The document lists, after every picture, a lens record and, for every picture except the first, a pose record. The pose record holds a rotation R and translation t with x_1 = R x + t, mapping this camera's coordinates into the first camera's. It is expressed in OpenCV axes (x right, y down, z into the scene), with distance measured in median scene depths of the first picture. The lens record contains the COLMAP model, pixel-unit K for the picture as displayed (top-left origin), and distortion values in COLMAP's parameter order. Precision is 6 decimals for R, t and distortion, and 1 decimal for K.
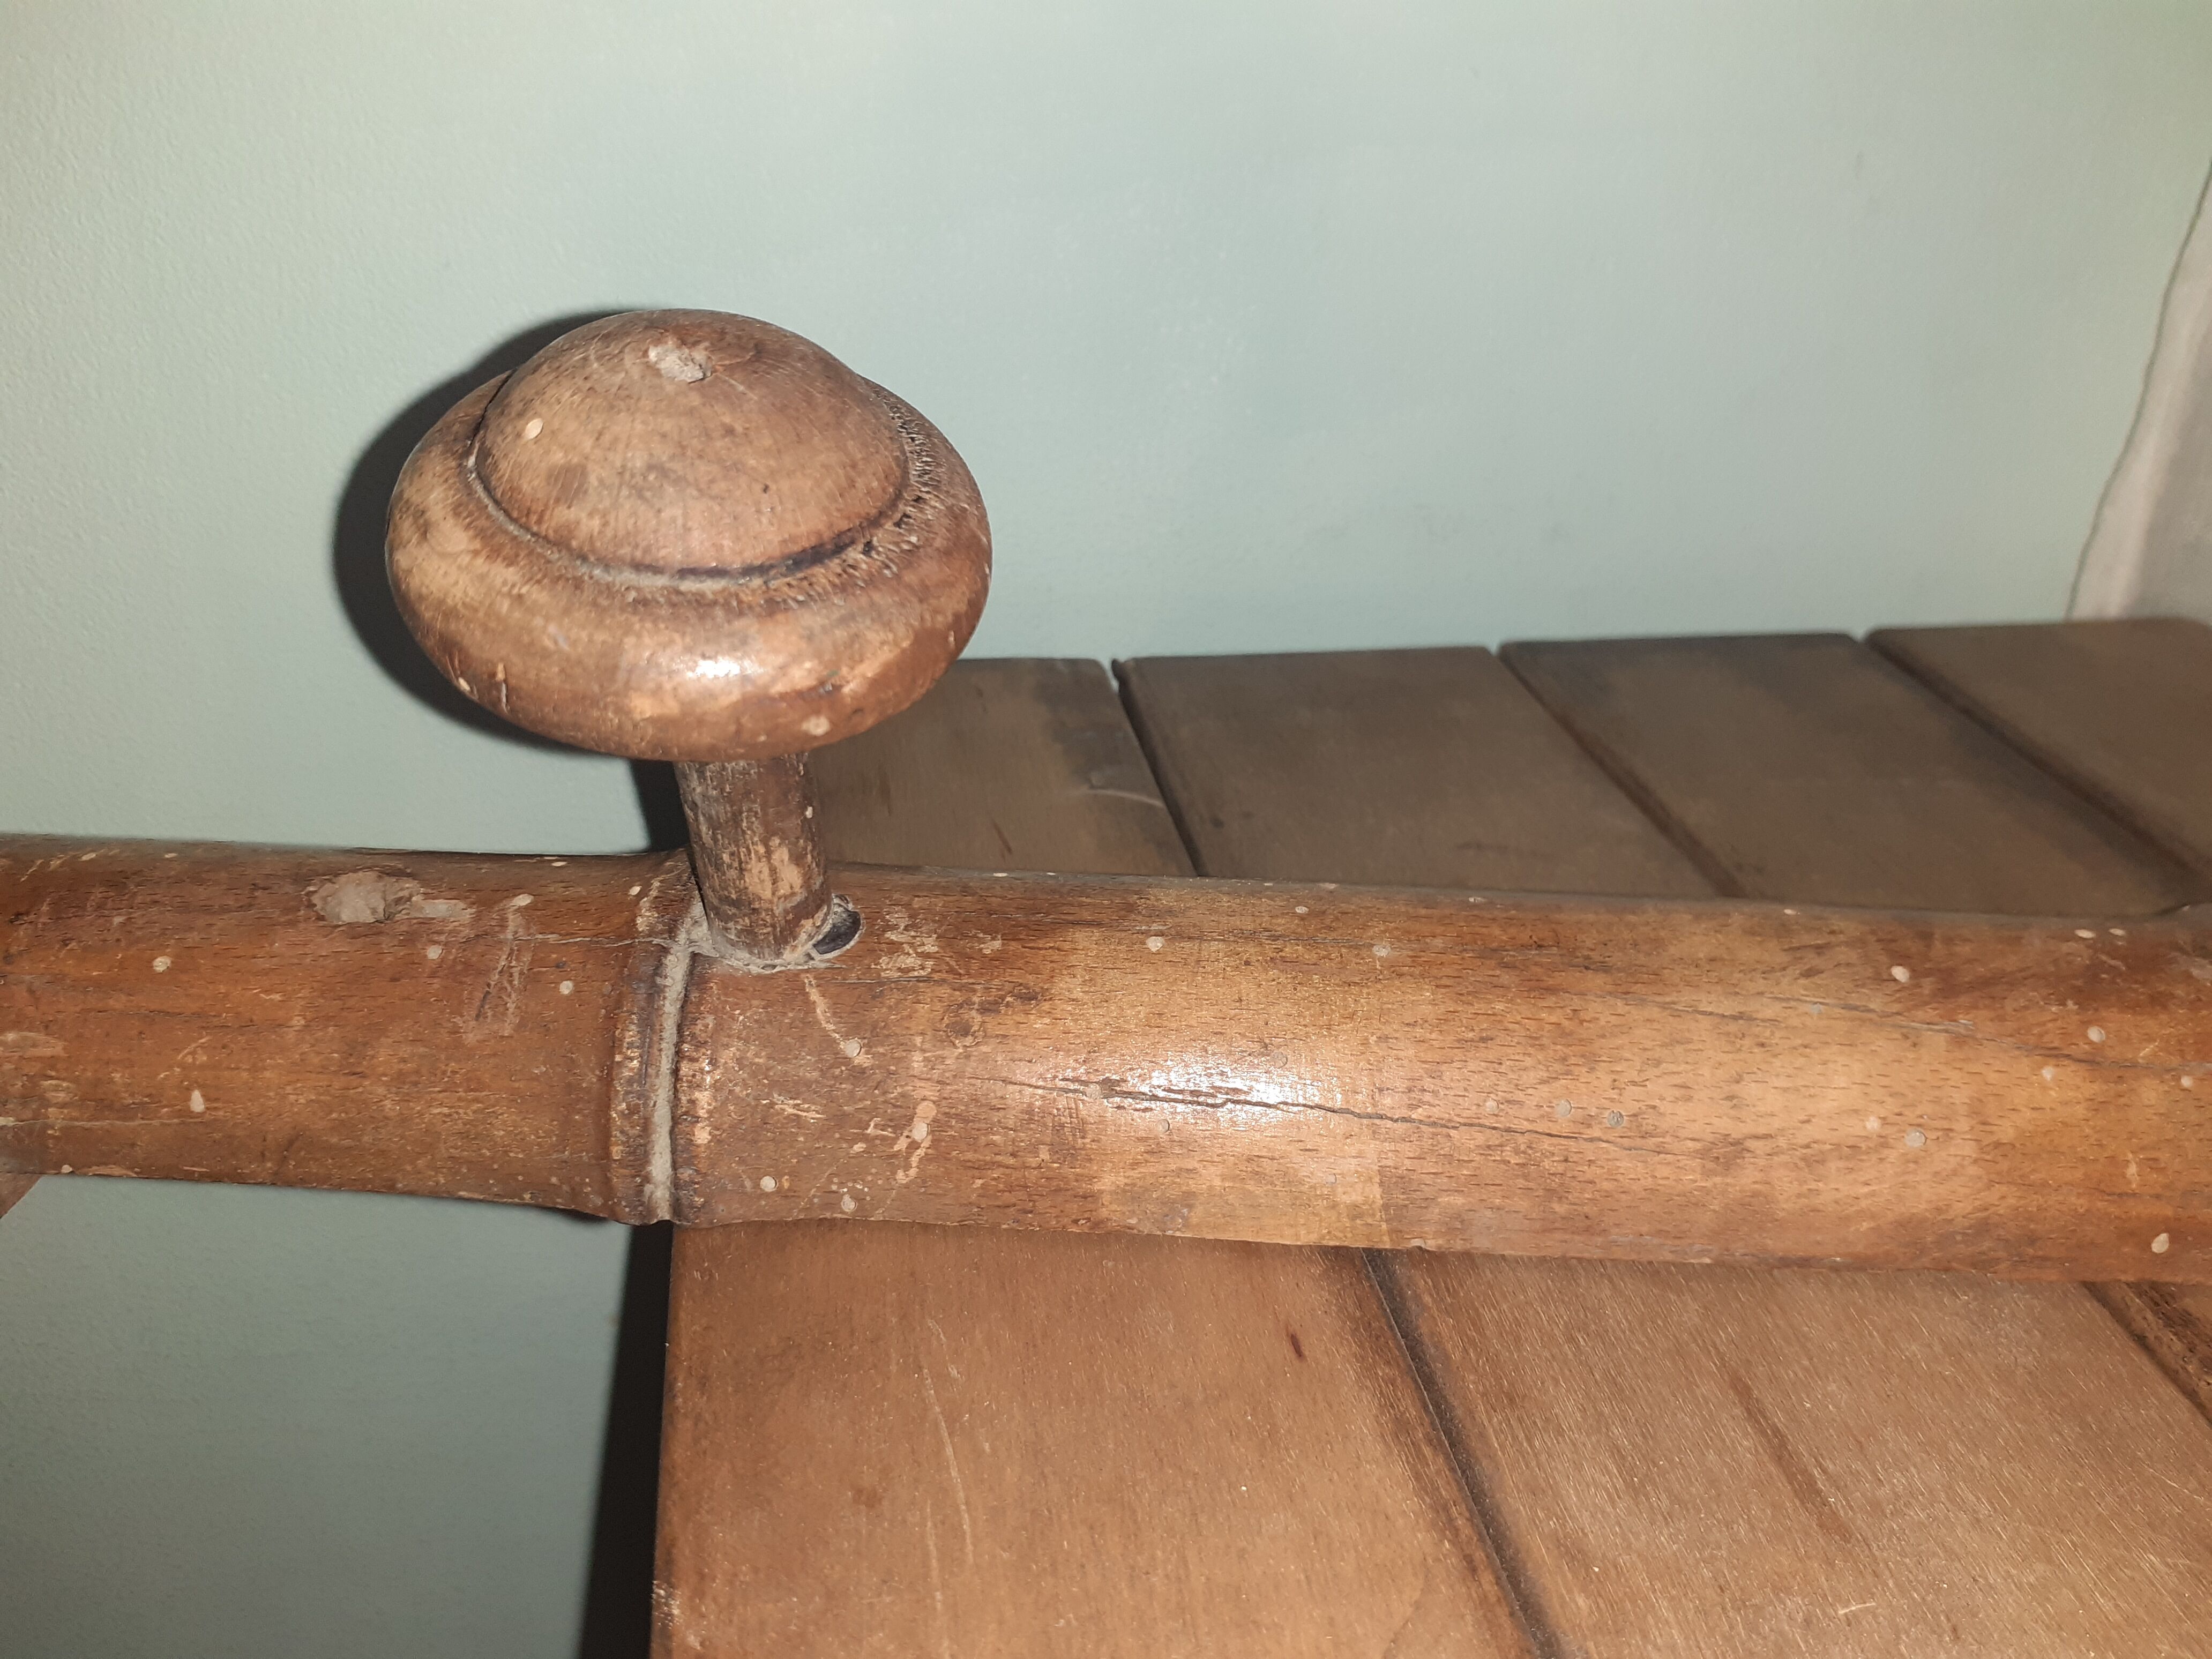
lens RADIAL K [[1758.6, 0, 1106.0], [0, 1758.6, 829.5], [0, 0, 1]] dist [0.089879, -0.224446]
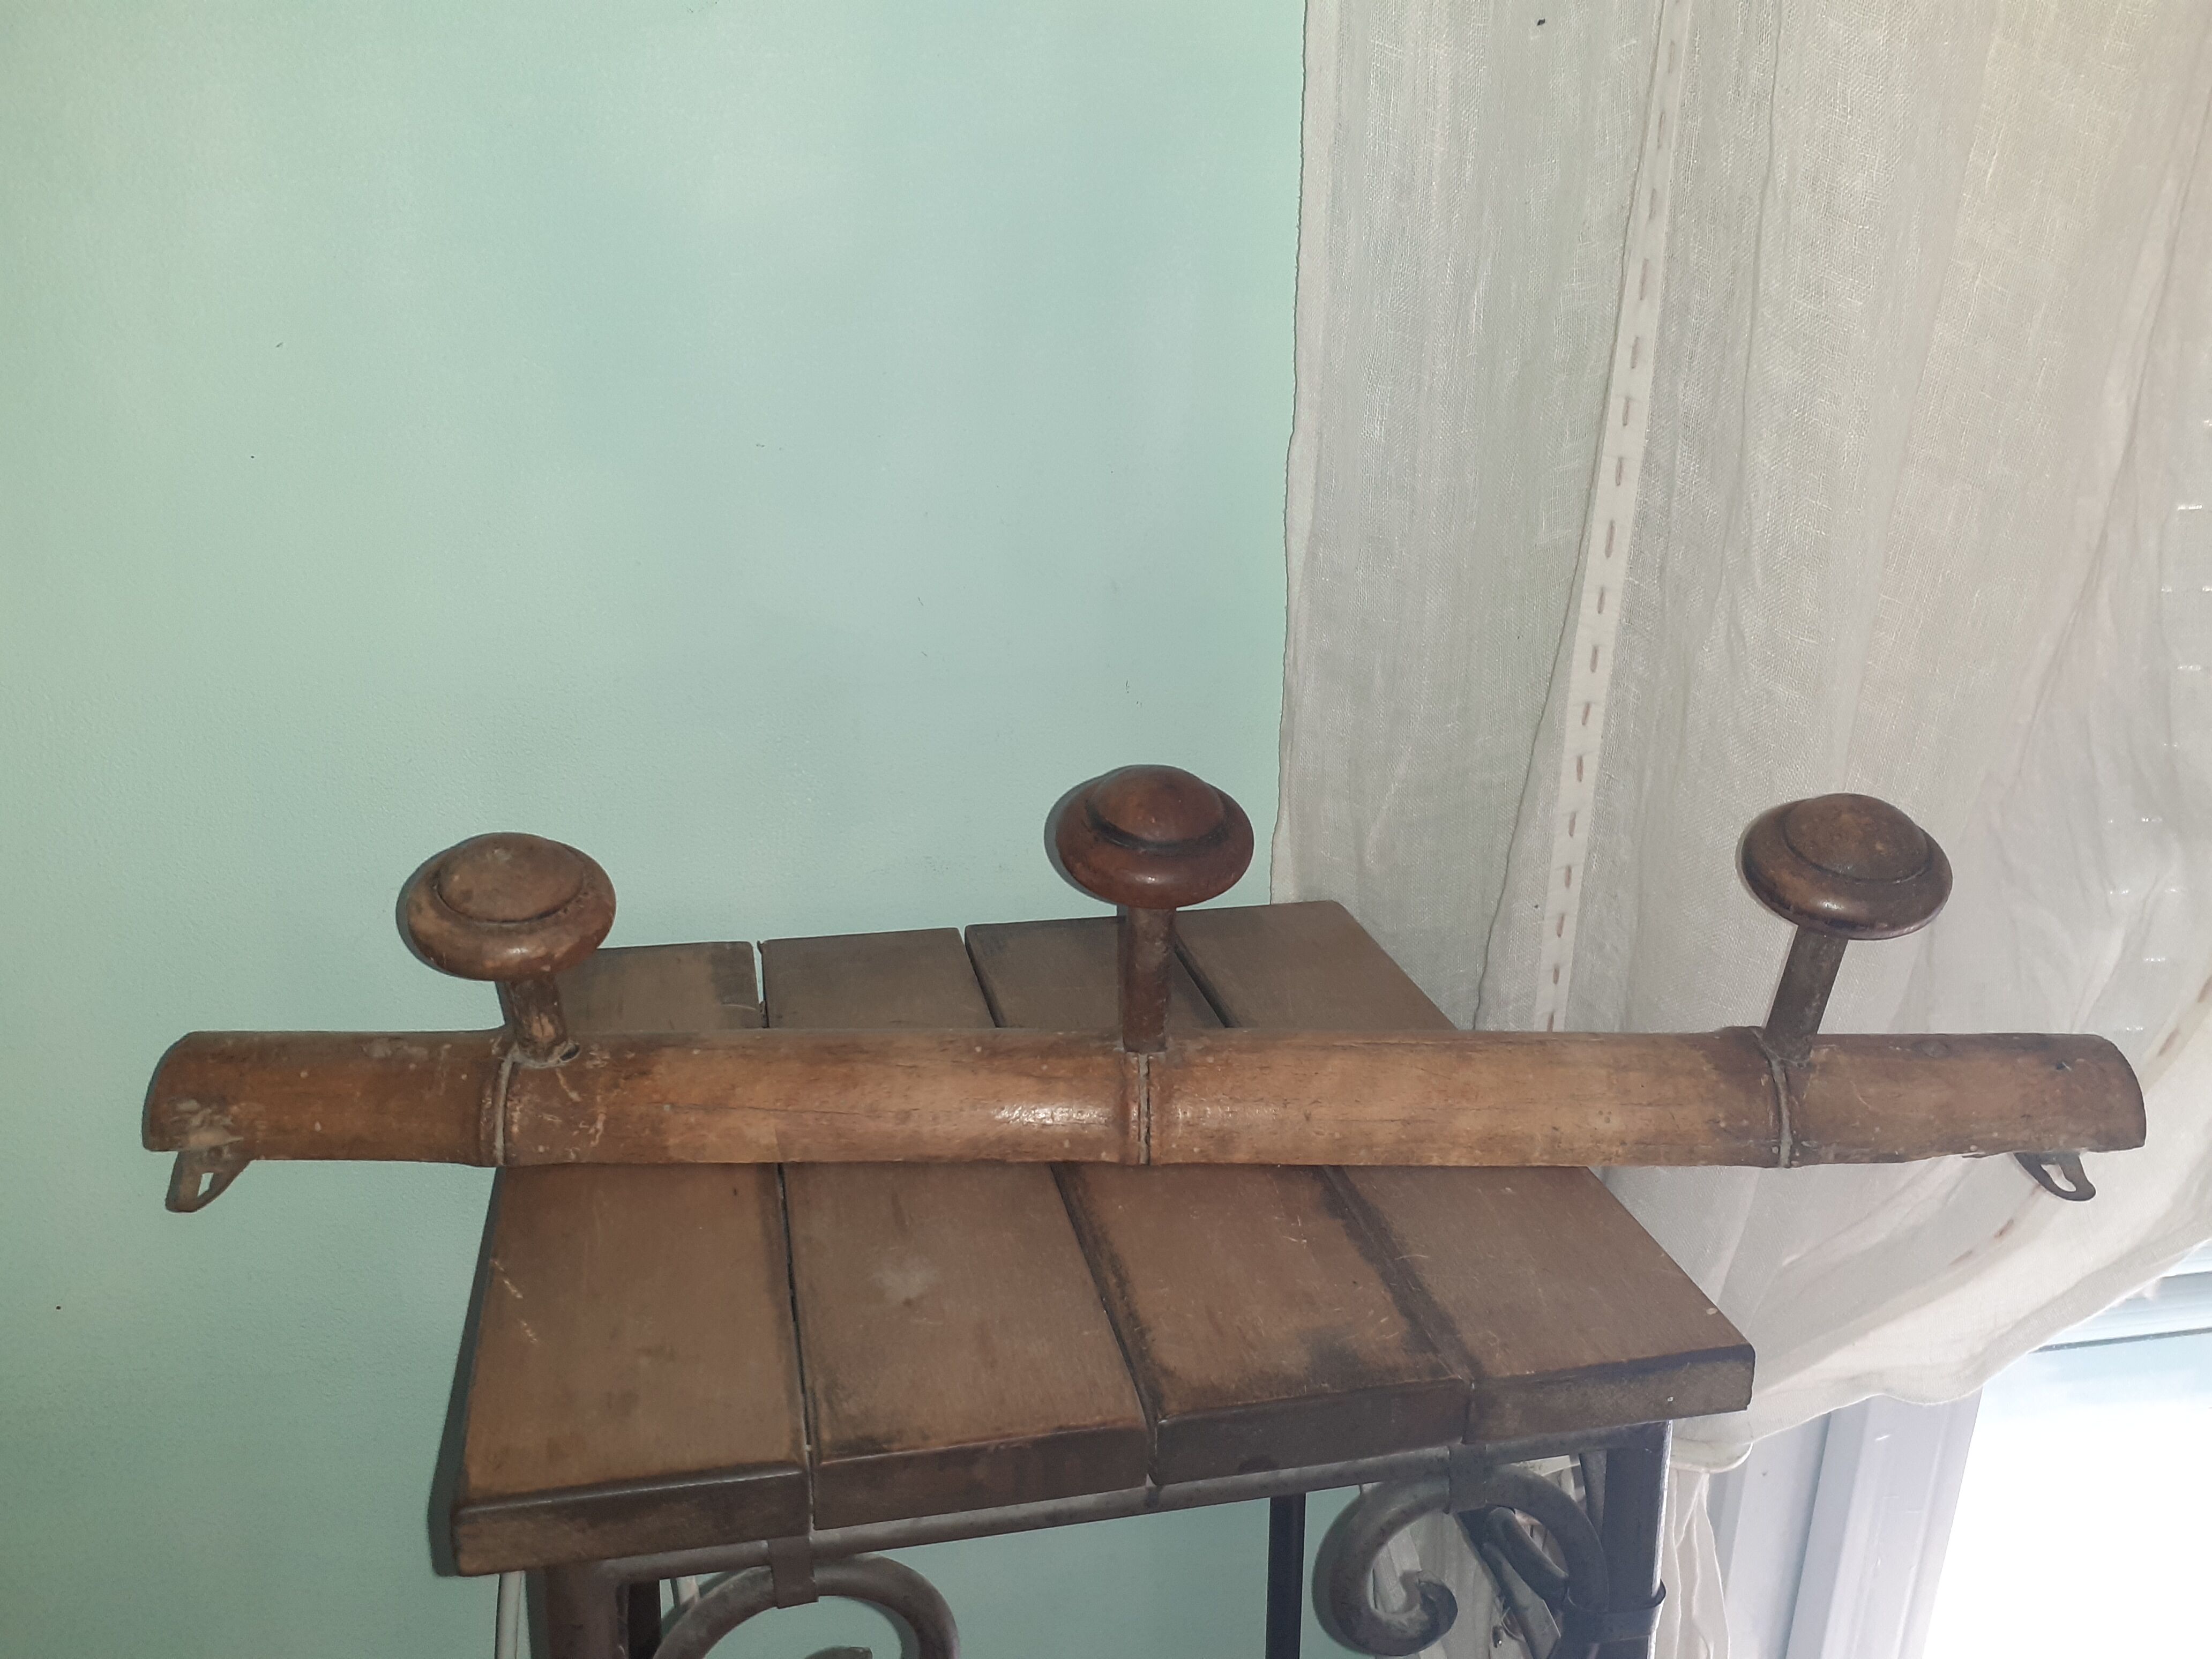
lens RADIAL K [[1752.7, 0, 1106.0], [0, 1752.7, 829.5], [0, 0, 1]] dist [0.048141, -0.111318]
pose [[0.997739, -0.034998, 0.057380, 0.513891], [0.043562, 0.986869, -0.155535, 0.177909], [-0.051183, 0.157682, 0.986163, -1.698392]]
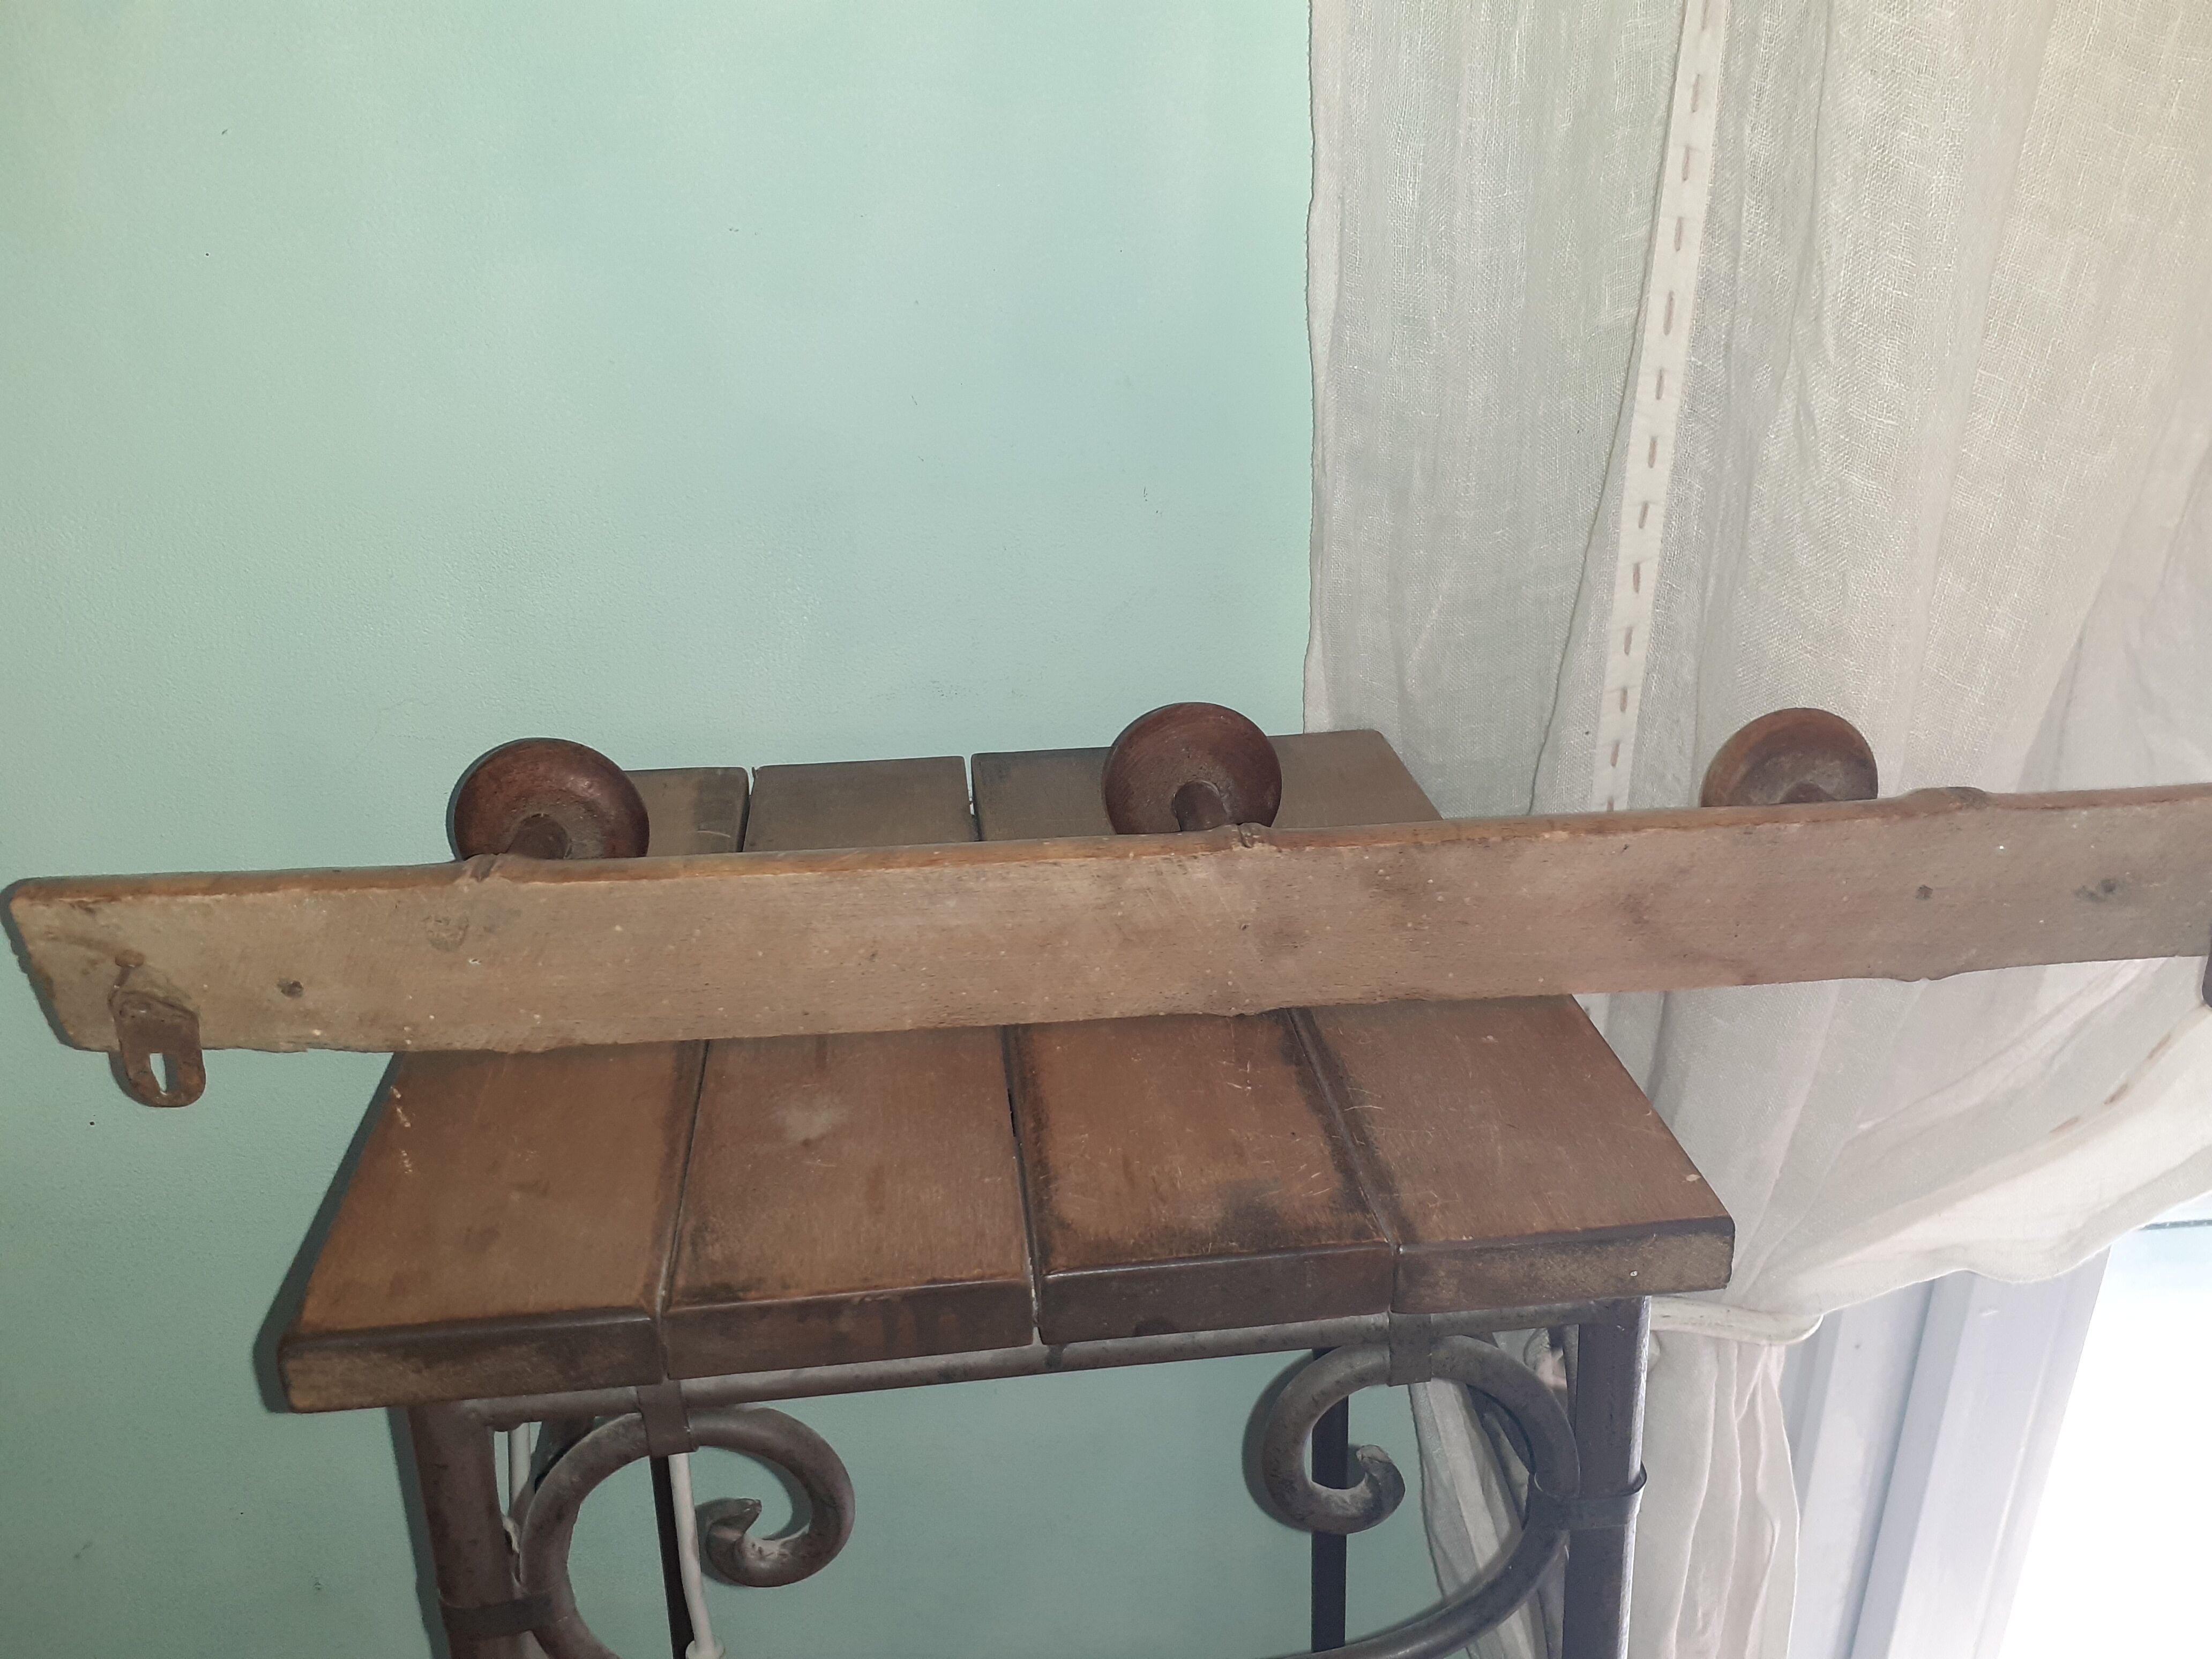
lens RADIAL K [[1752.7, 0, 1106.0], [0, 1752.7, 829.5], [0, 0, 1]] dist [0.048141, -0.111318]
pose [[0.998461, -0.030643, -0.046220, 0.837422], [0.027146, 0.996854, -0.074461, 0.208956], [0.048356, 0.073092, 0.996152, -1.458497]]
